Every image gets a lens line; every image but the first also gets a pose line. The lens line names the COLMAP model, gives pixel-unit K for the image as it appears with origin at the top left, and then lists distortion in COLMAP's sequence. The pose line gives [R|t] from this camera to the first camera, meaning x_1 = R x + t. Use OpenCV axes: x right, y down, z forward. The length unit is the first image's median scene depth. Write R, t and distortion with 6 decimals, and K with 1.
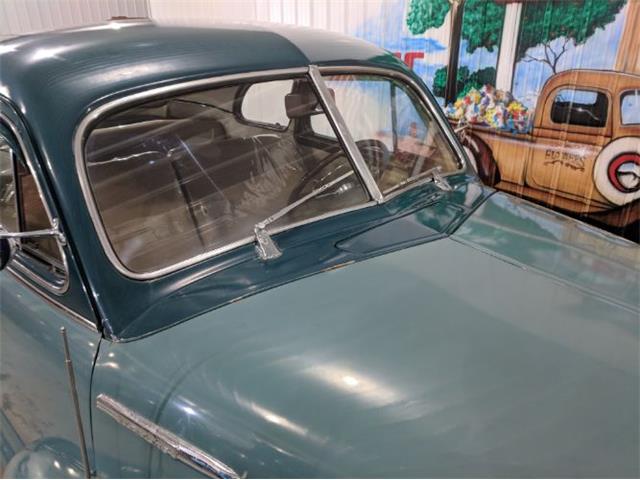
lens RADIAL K [[479.6, 0, 320.6], [0, 479.6, 242.2], [0, 0, 1]] dist [-0.001288, 0.019115]
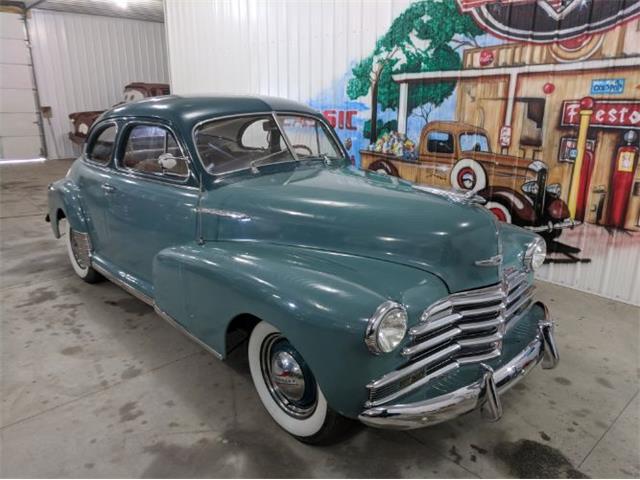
lens RADIAL K [[479.6, 0, 319.9], [0, 479.6, 237.9], [0, 0, 1]] dist [-0.001288, 0.019115]
pose [[0.999673, 0.004325, 0.025222, 0.063986], [-0.001164, 0.992280, -0.124016, 0.239069], [-0.025564, 0.123946, 0.991960, -0.567109]]
